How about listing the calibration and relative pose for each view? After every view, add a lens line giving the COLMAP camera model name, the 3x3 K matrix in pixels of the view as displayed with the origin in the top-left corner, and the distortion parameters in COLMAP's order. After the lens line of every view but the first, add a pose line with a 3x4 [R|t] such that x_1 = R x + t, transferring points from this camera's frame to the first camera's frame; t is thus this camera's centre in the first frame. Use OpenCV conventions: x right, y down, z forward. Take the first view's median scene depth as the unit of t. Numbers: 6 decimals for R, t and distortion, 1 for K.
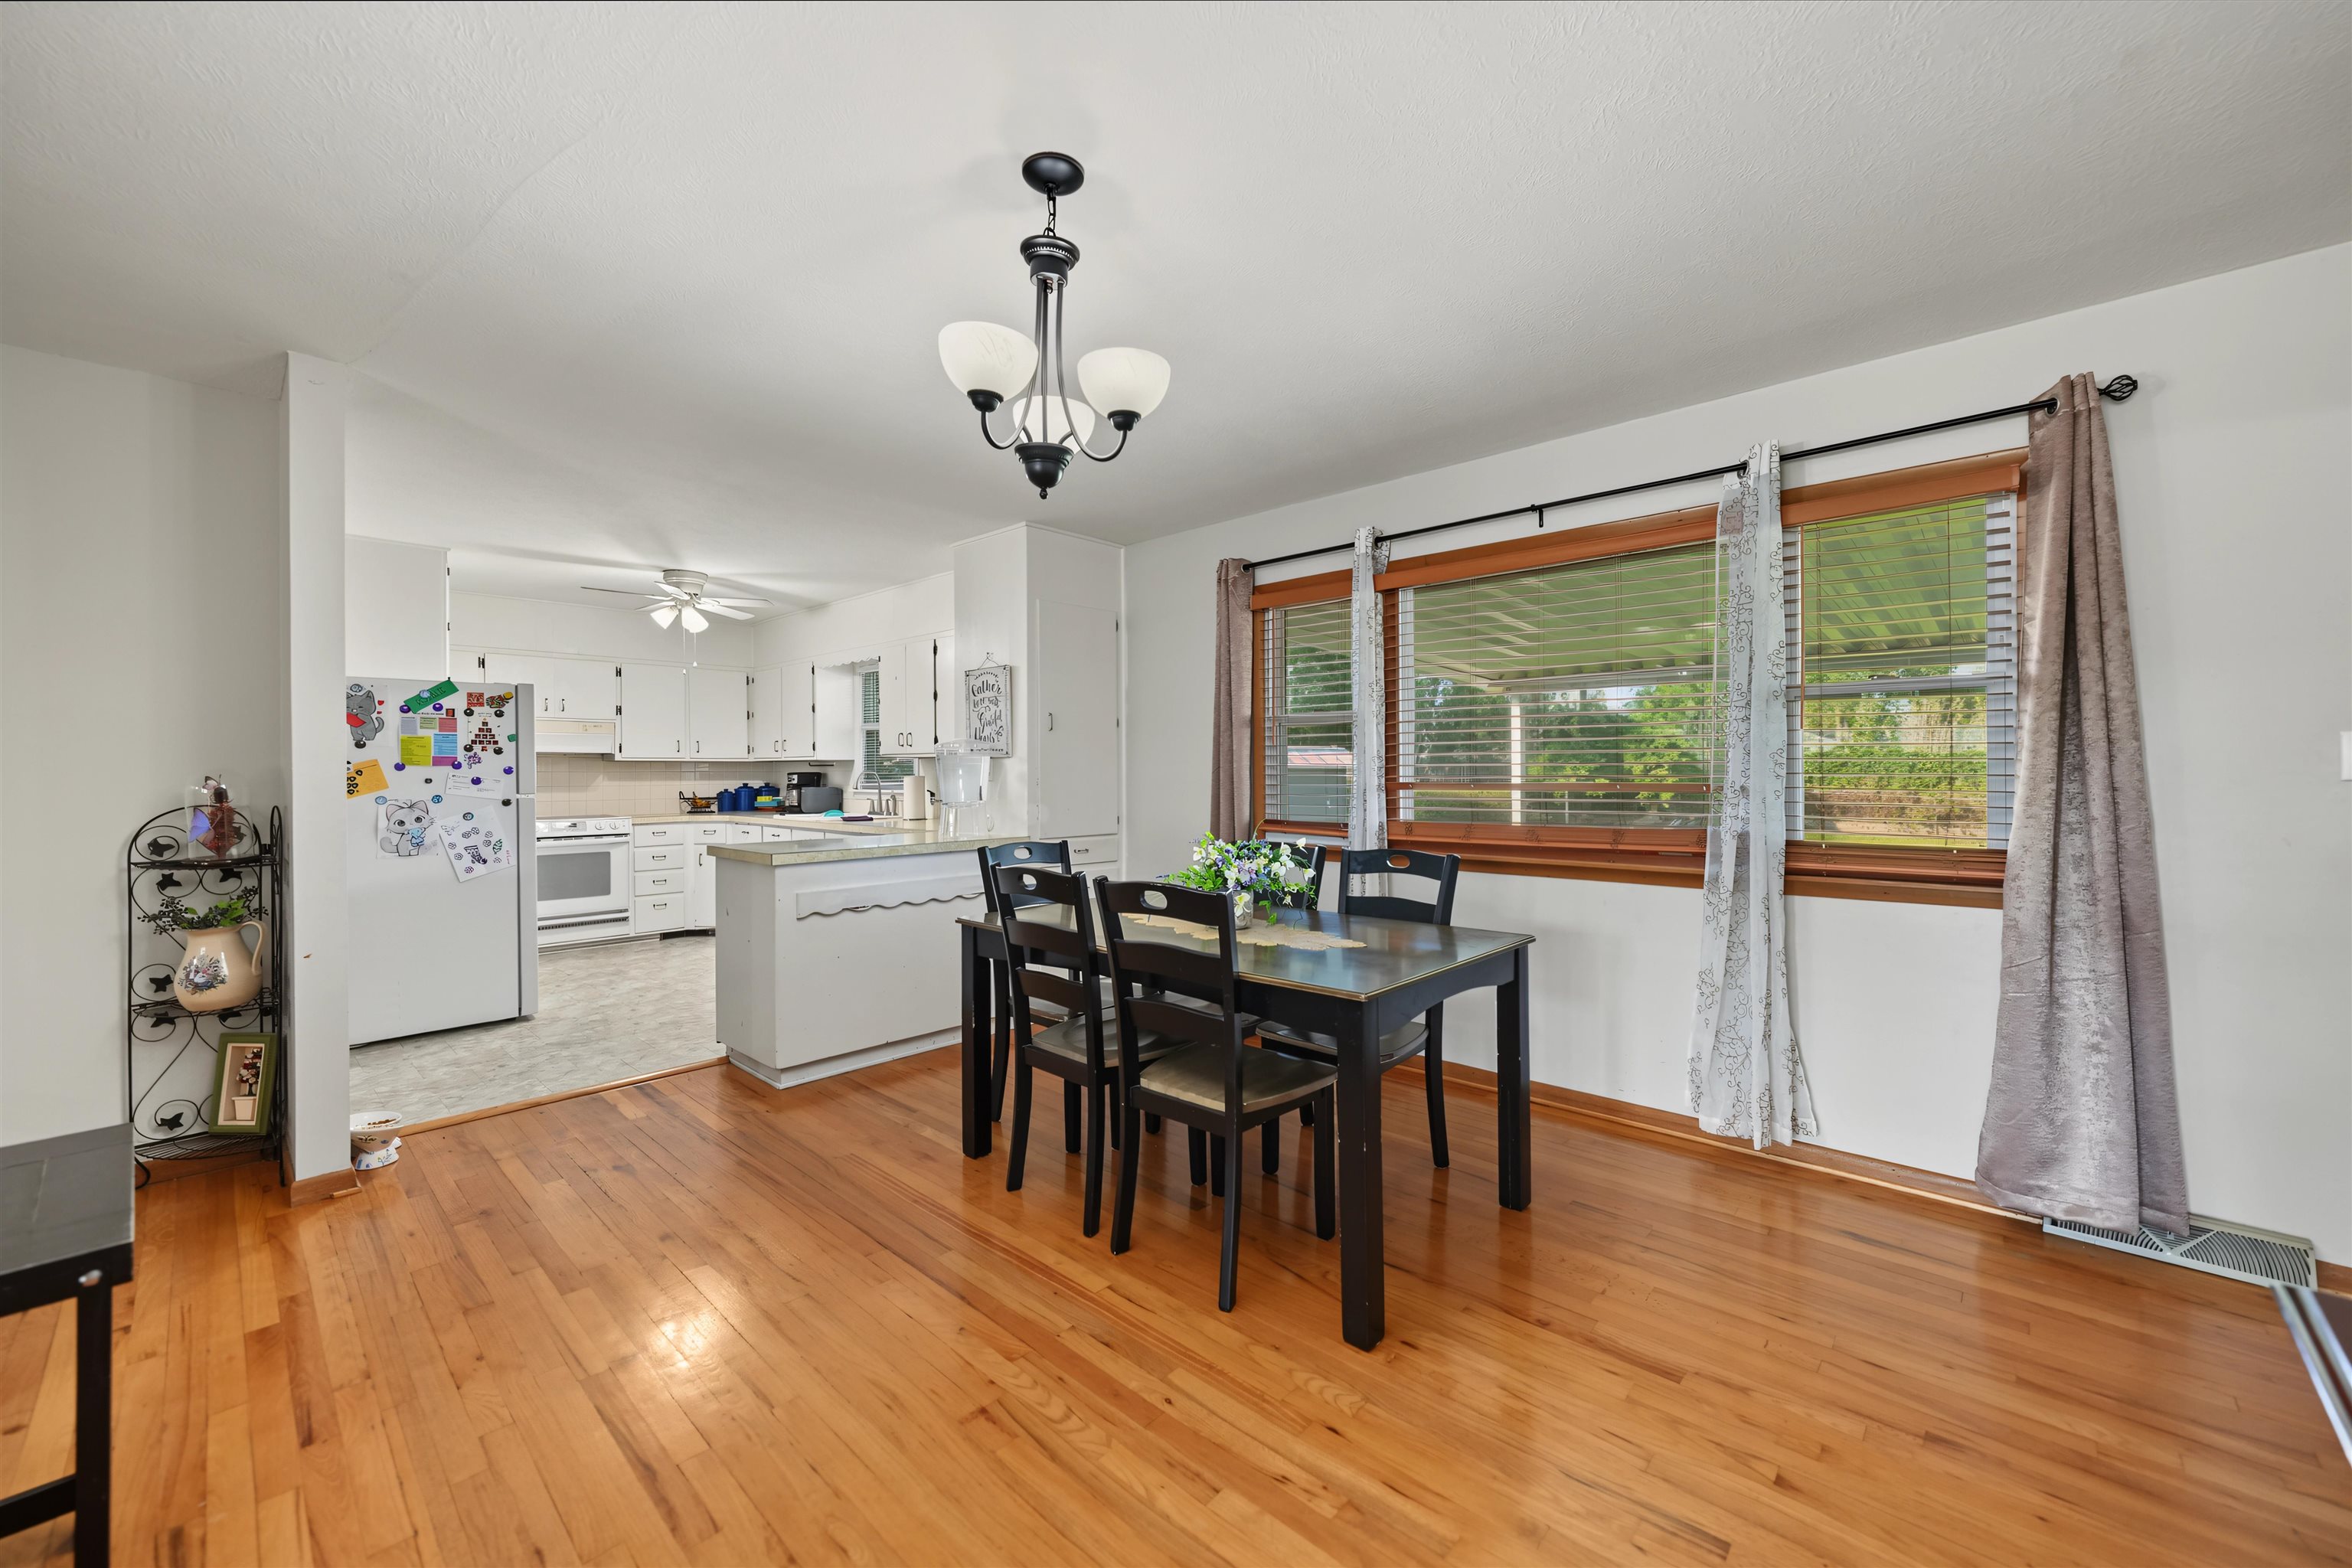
lens RADIAL K [[913.5, 0, 1194.0], [0, 913.5, 775.5], [0, 0, 1]] dist [0.003389, -0.000521]
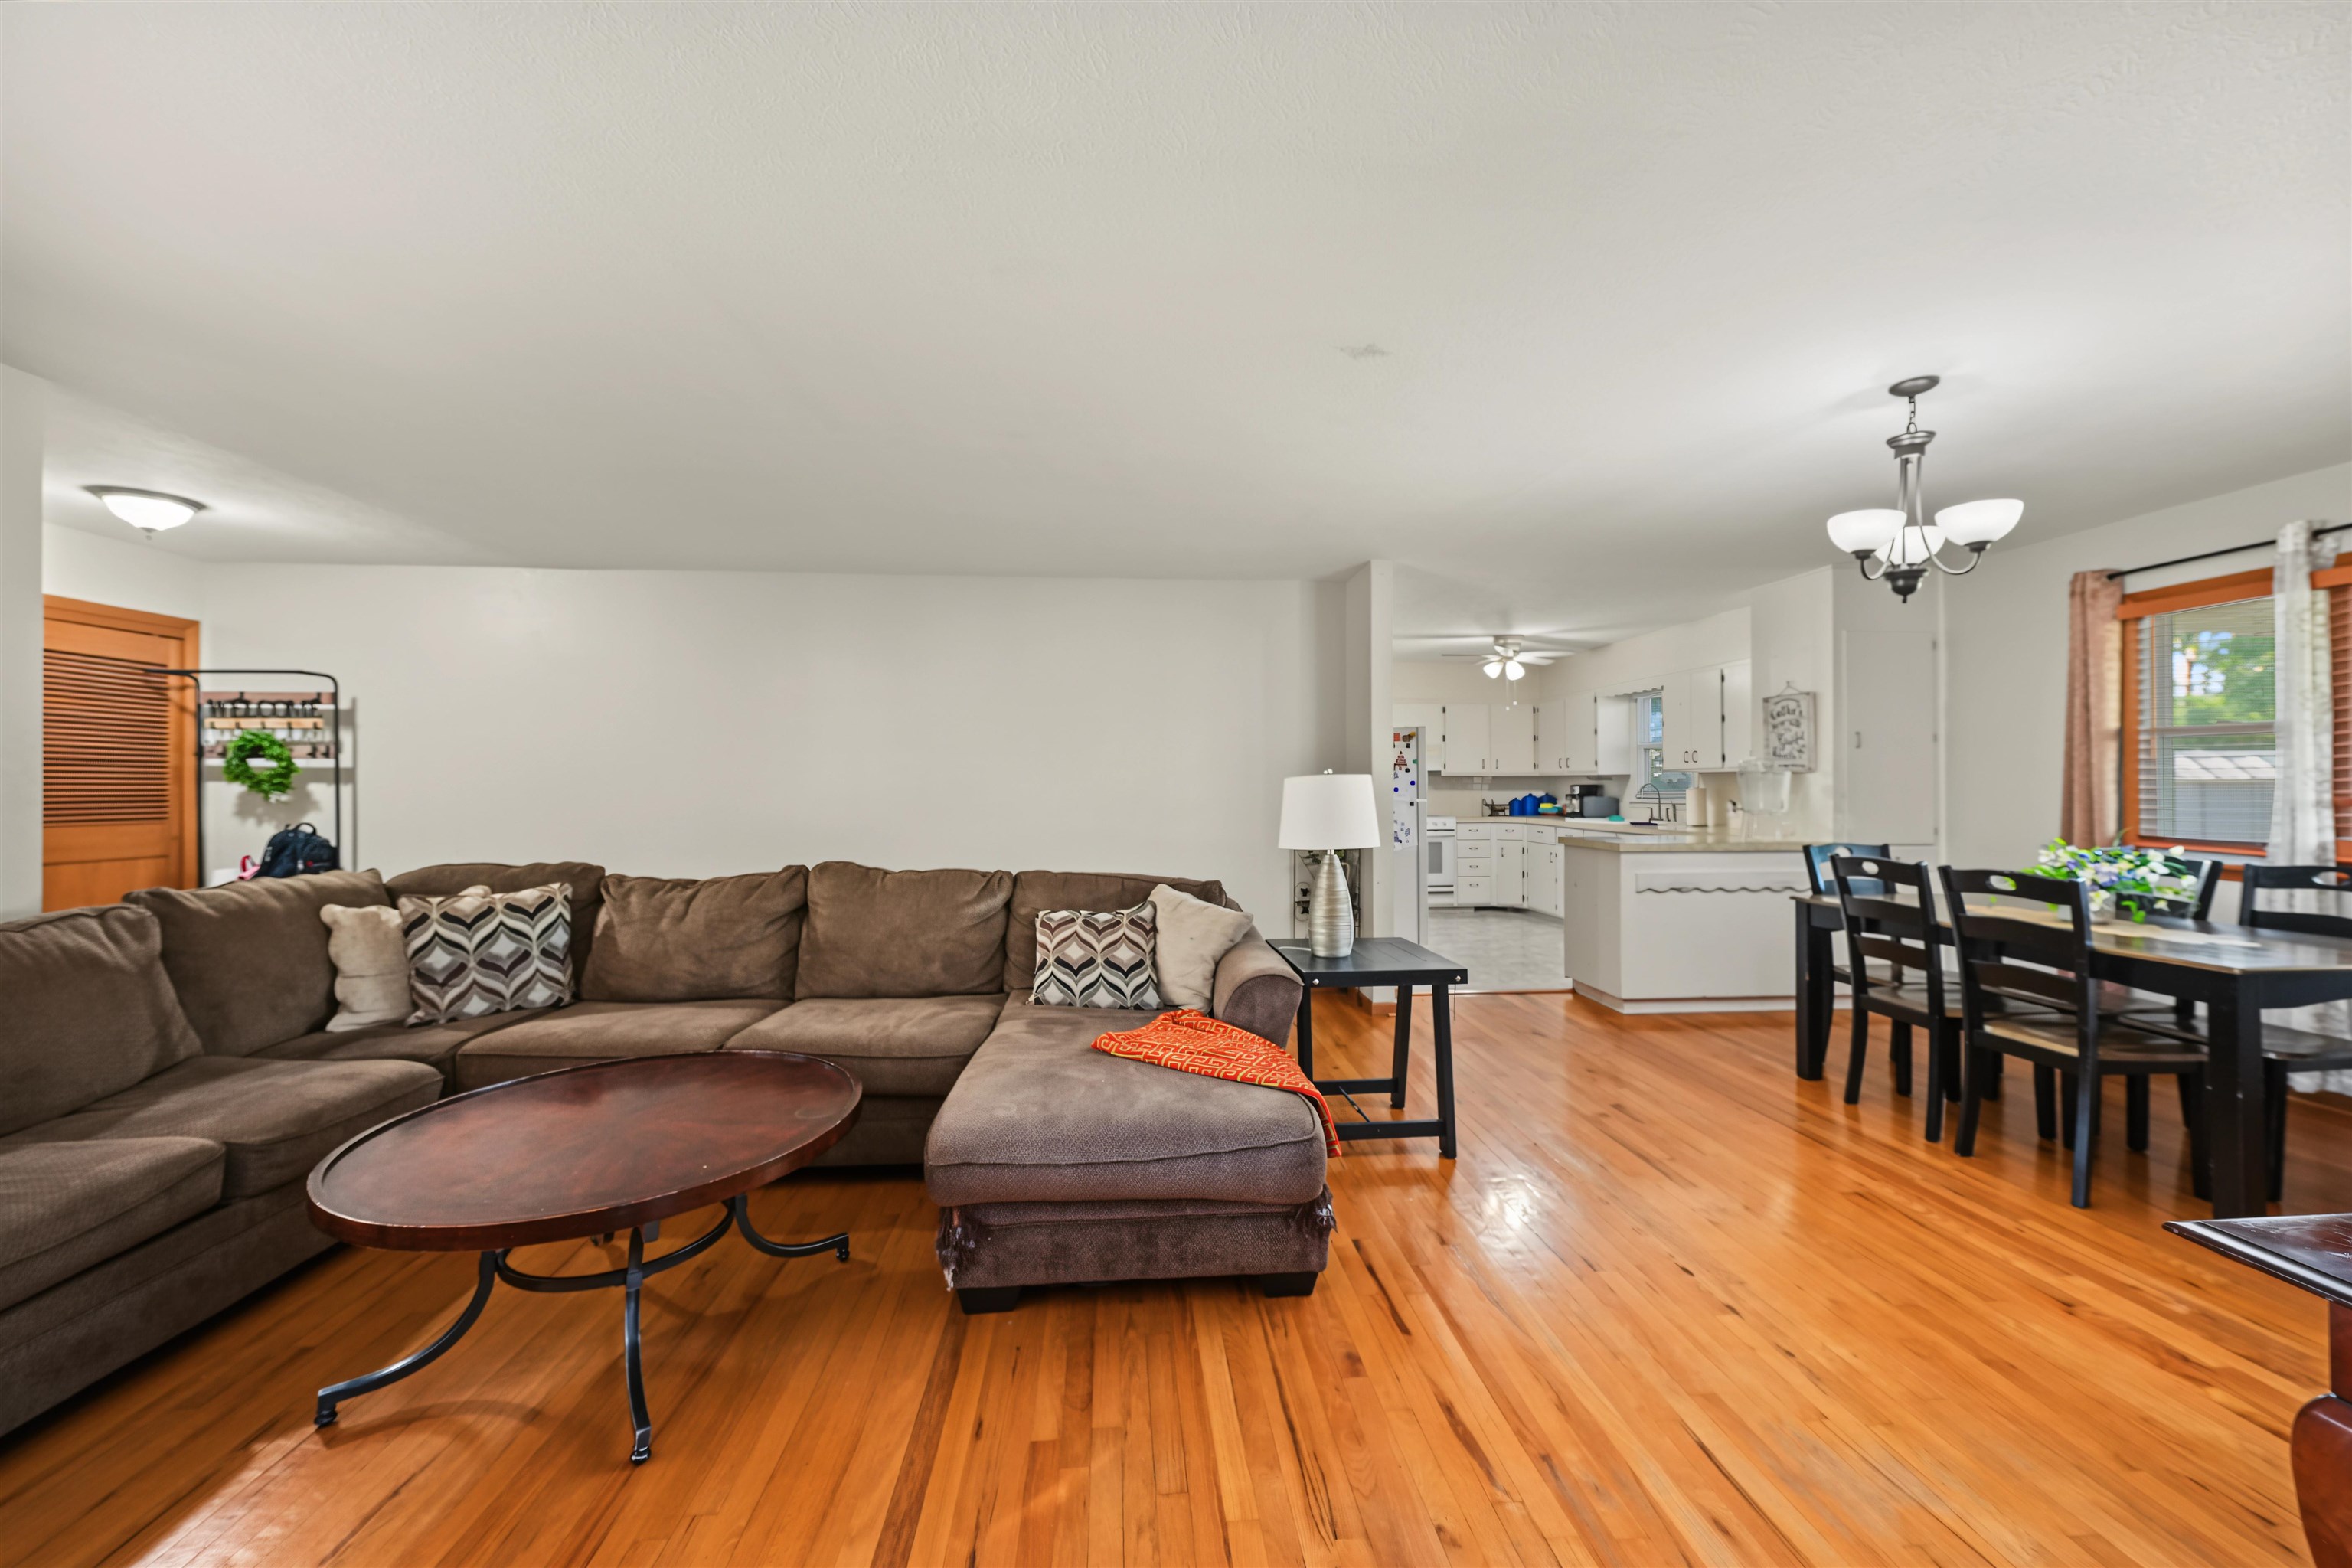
lens RADIAL K [[913.5, 0, 1169.2], [0, 913.5, 778.6], [0, 0, 1]] dist [0.003389, -0.000521]
pose [[0.729814, -0.000837, -0.683645, -0.008620], [-0.006031, 0.999952, -0.007662, 0.001642], [0.683619, 0.009715, 0.729775, -0.416073]]
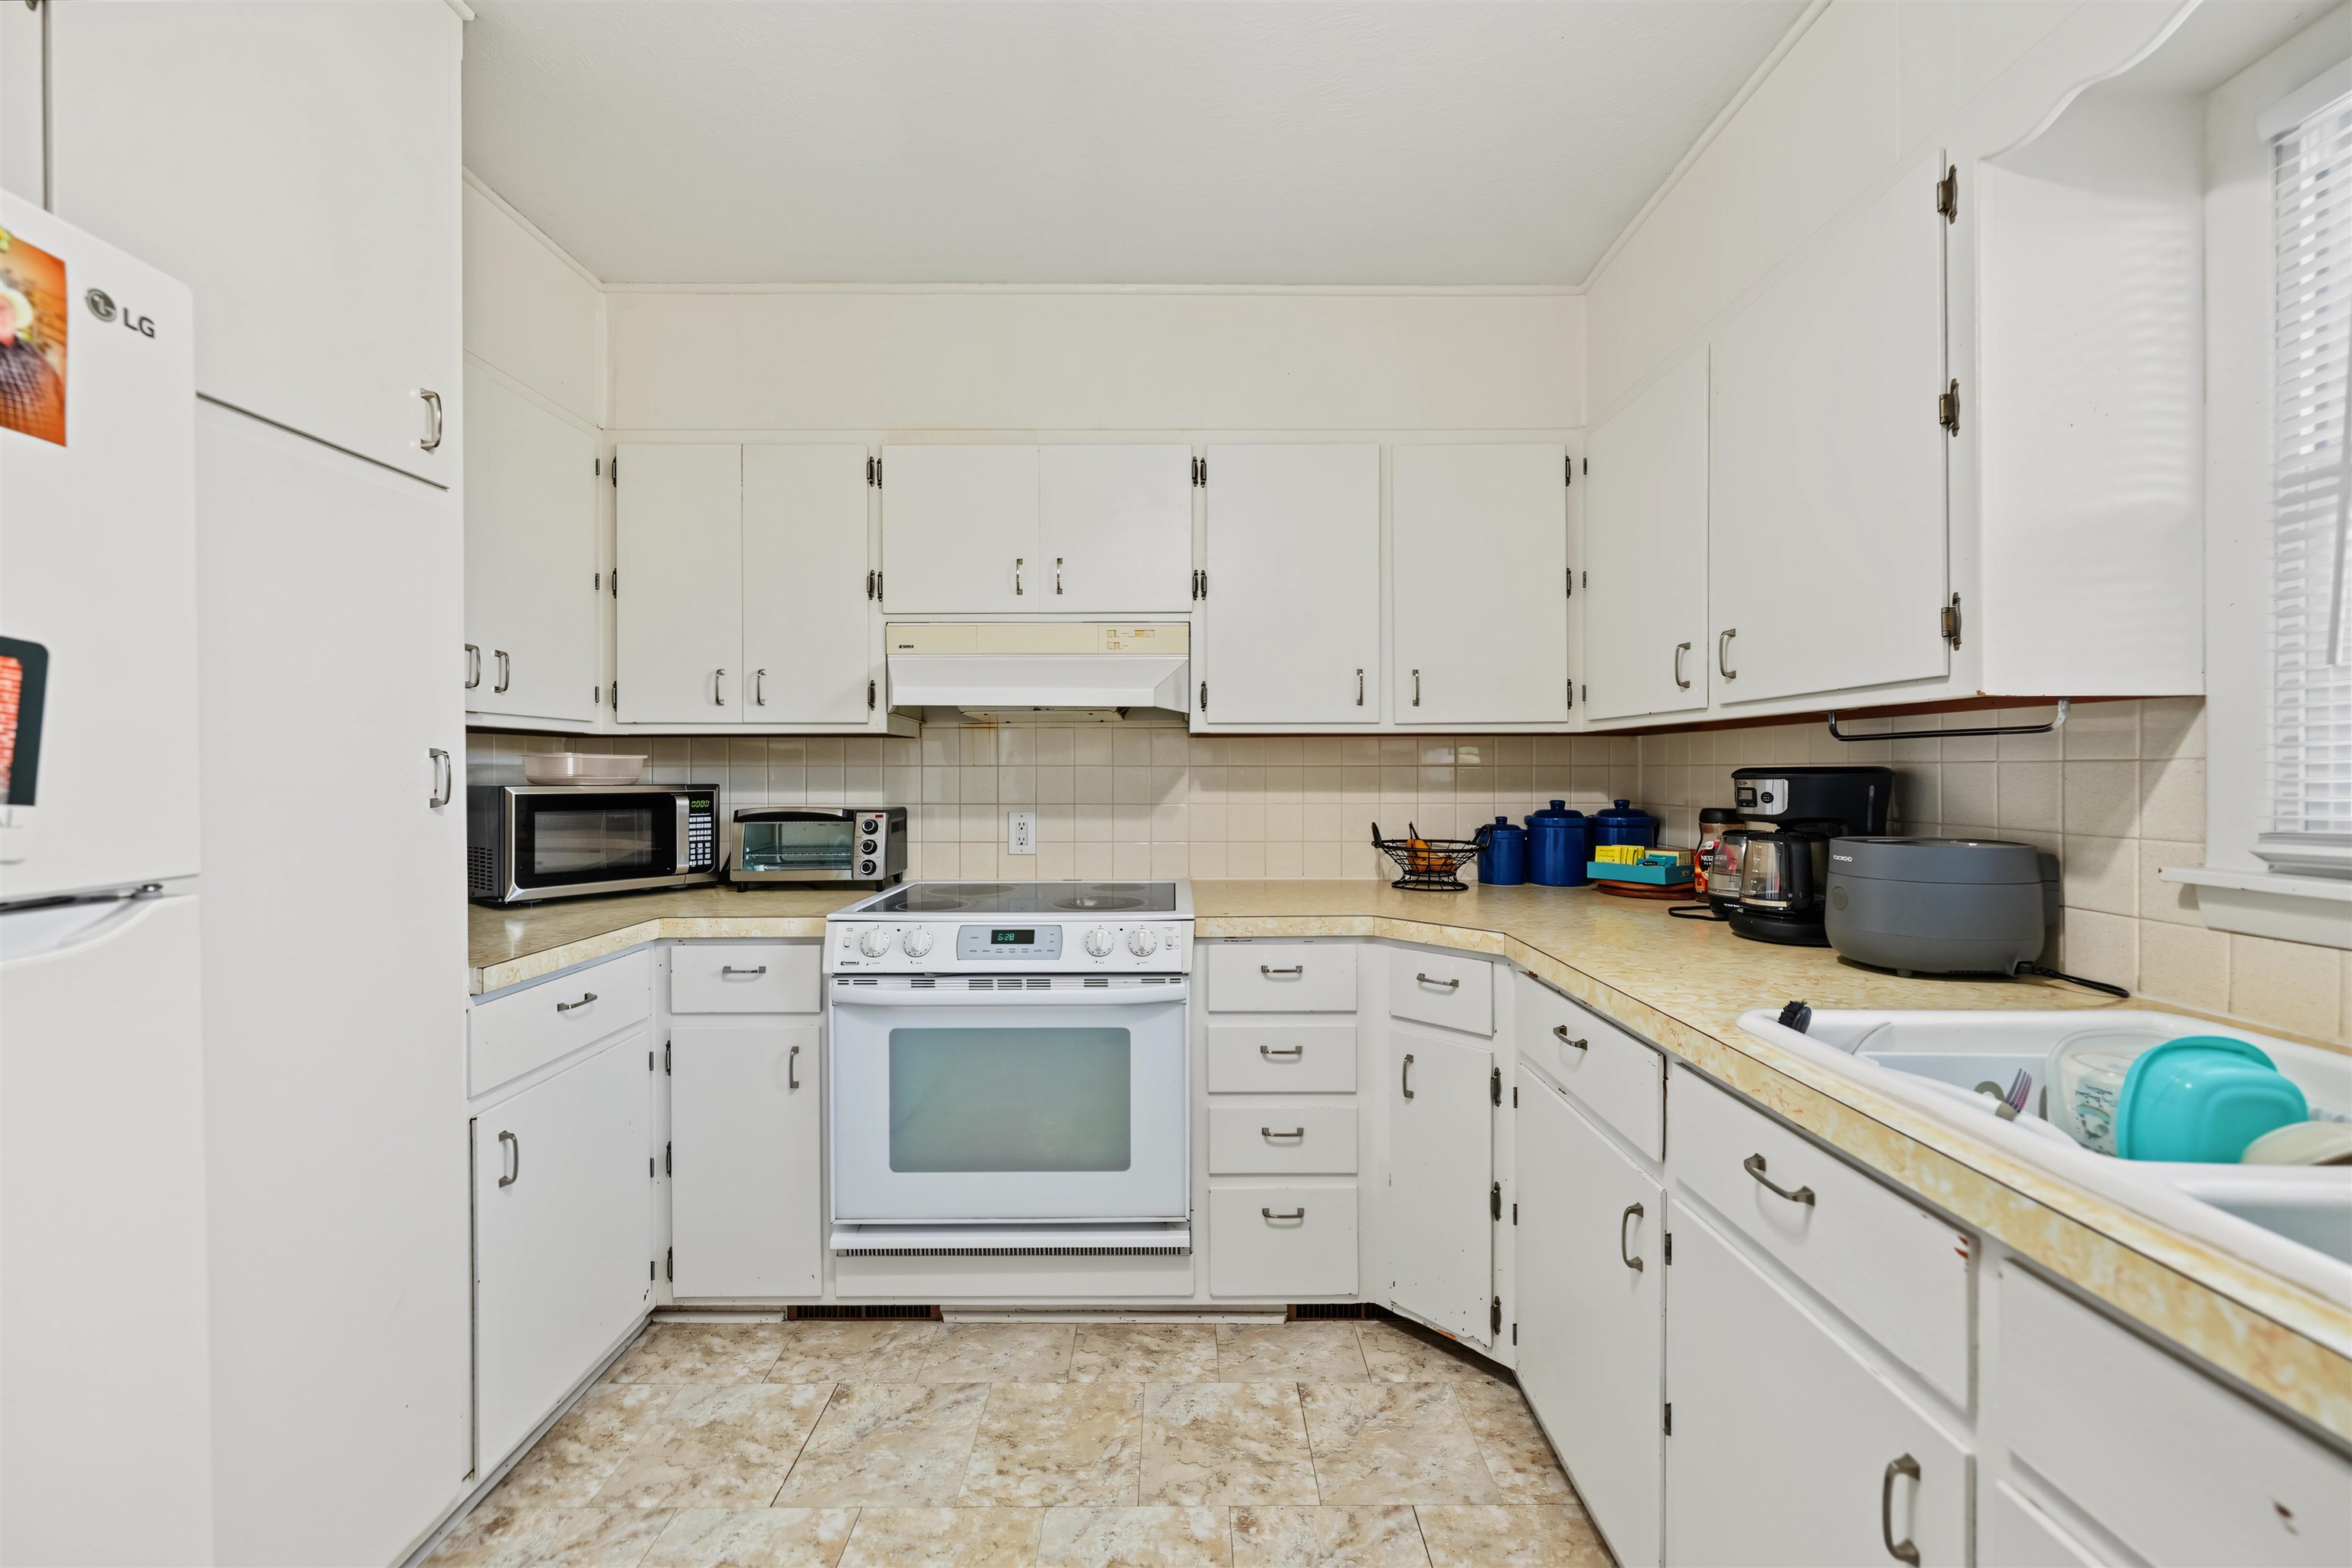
lens RADIAL K [[913.5, 0, 1193.5], [0, 913.5, 767.7], [0, 0, 1]] dist [0.003389, -0.000521]
pose [[0.679978, 0.001974, -0.733230, -0.622711], [-0.003781, 0.999993, -0.000815, -0.004706], [0.733223, 0.003327, 0.679980, 1.252150]]
